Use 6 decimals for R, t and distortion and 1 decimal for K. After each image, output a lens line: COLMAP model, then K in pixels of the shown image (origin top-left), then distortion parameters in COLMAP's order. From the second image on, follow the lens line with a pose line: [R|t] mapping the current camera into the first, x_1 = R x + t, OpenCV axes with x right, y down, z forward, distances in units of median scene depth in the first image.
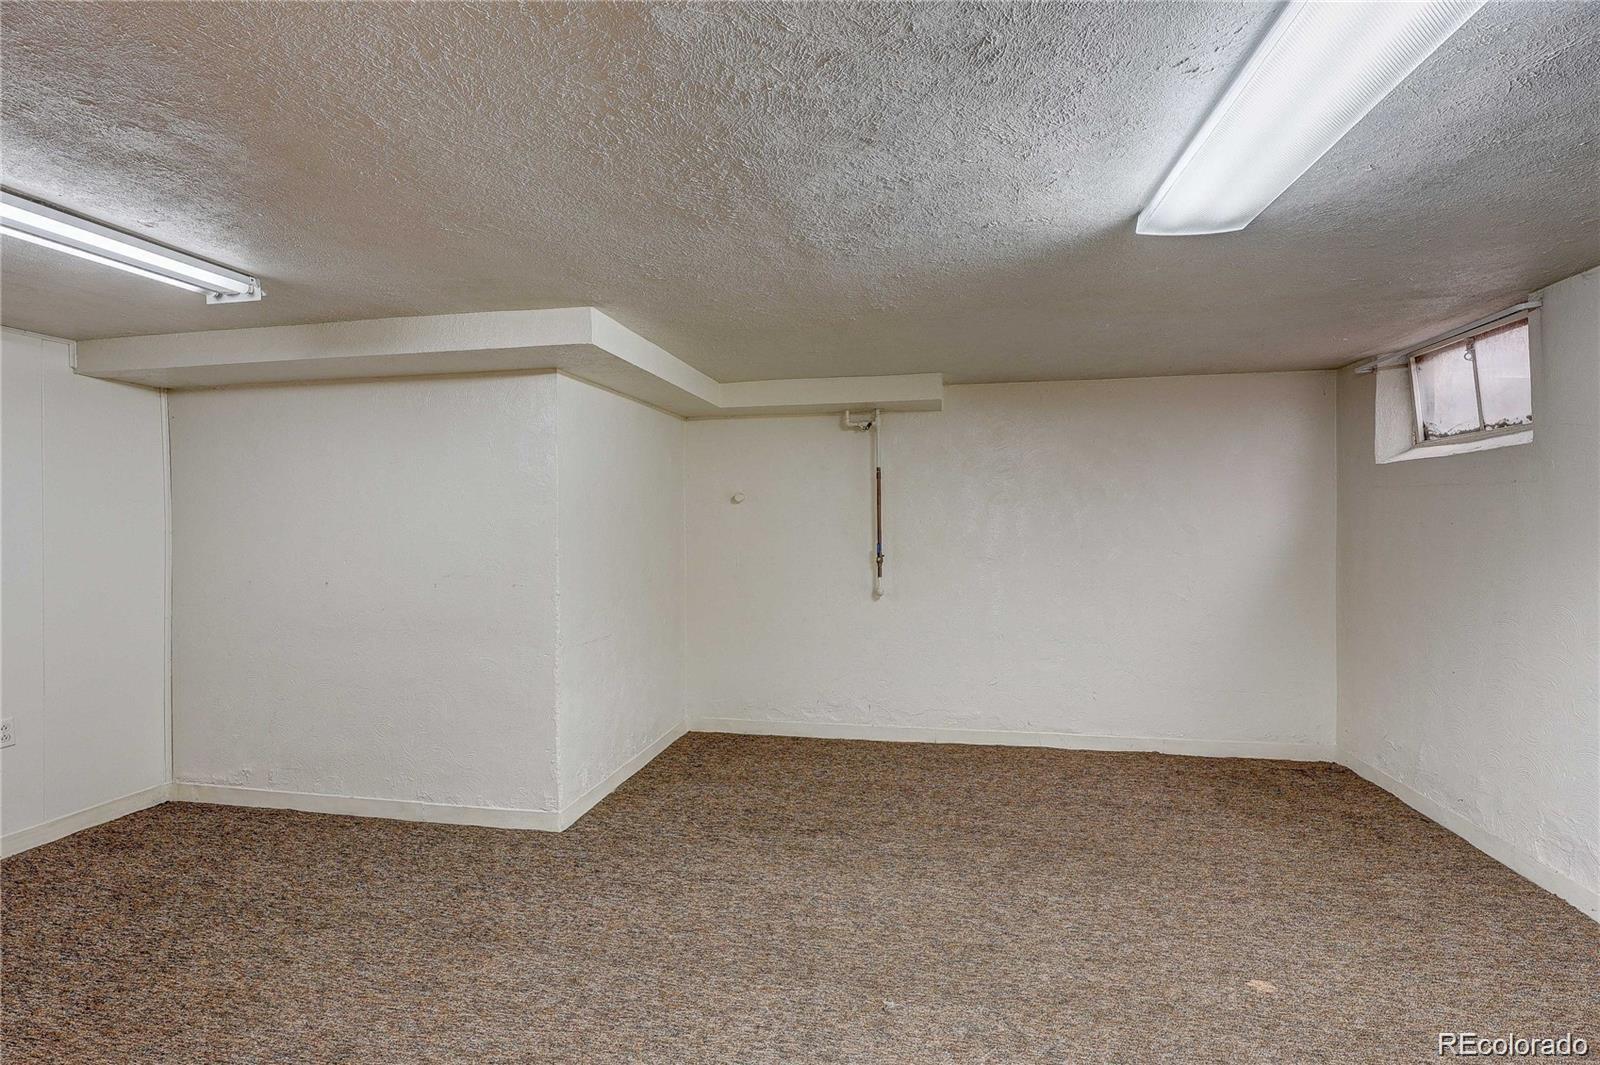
lens RADIAL K [[740.1, 0, 801.4], [0, 740.1, 525.6], [0, 0, 1]] dist [-0.002133, 0.000627]
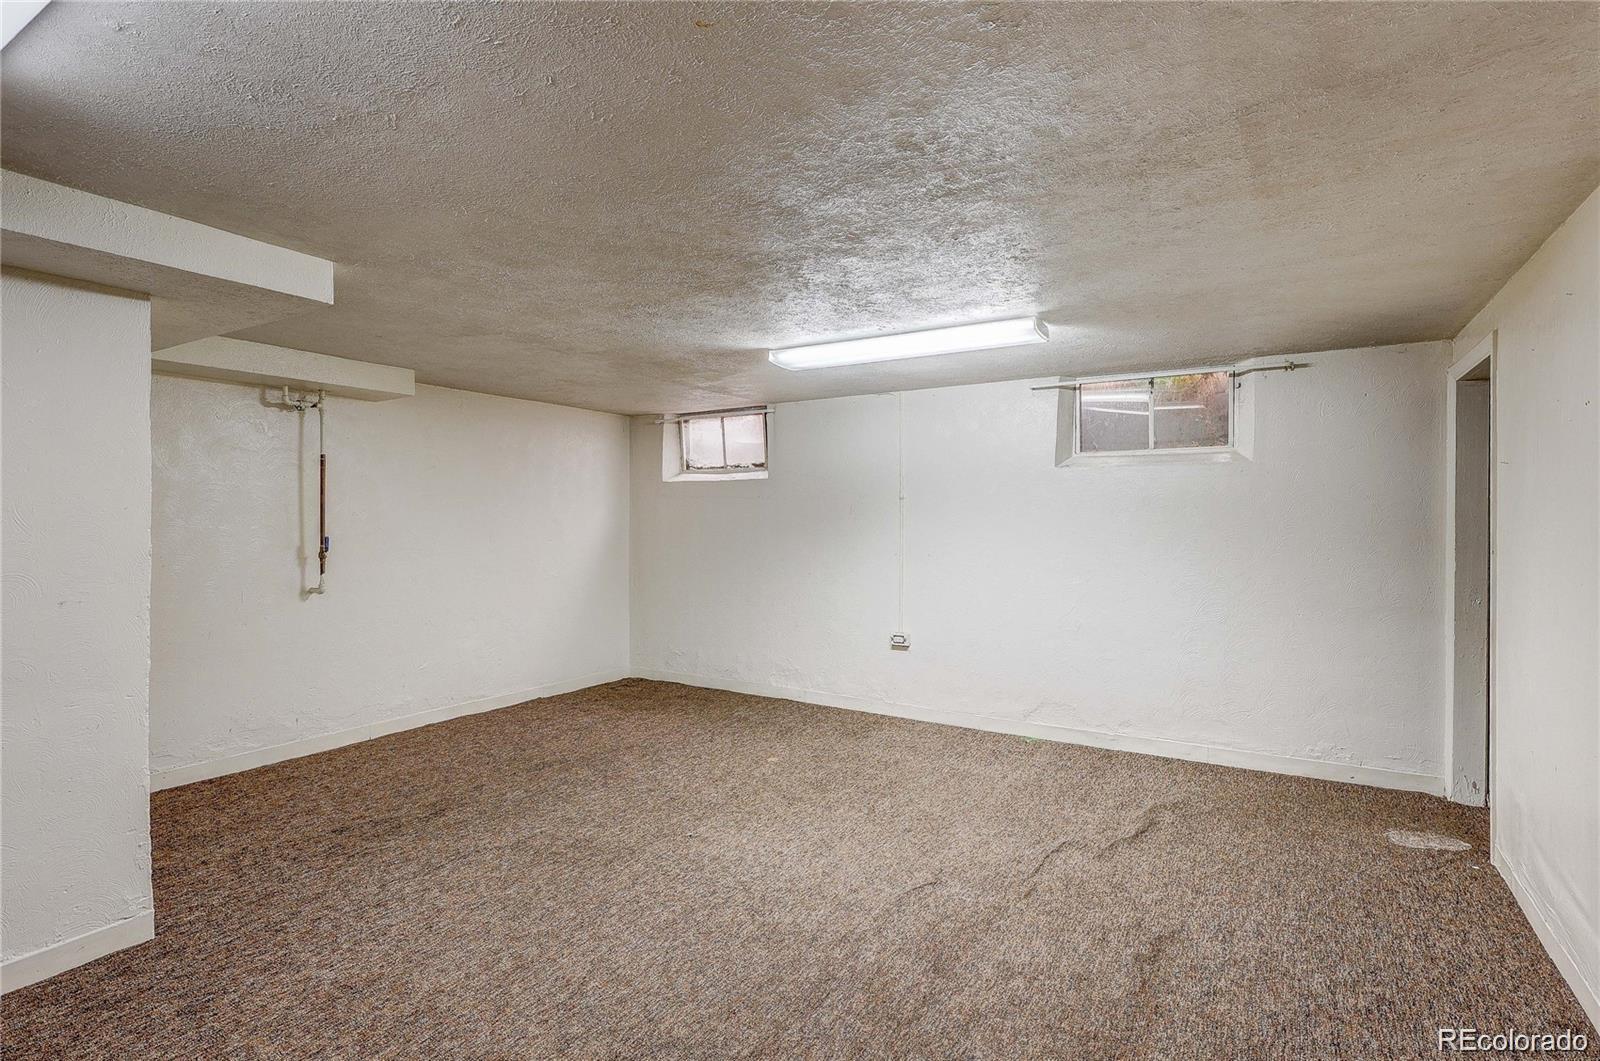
lens RADIAL K [[772.9, 0, 801.3], [0, 772.9, 528.3], [0, 0, 1]] dist [0.001647, 0.000206]
pose [[0.360861, -0.004993, 0.932606, -0.705565], [-0.003901, 0.999969, 0.006863, 0.005503], [-0.932611, -0.006115, 0.360830, 0.122056]]
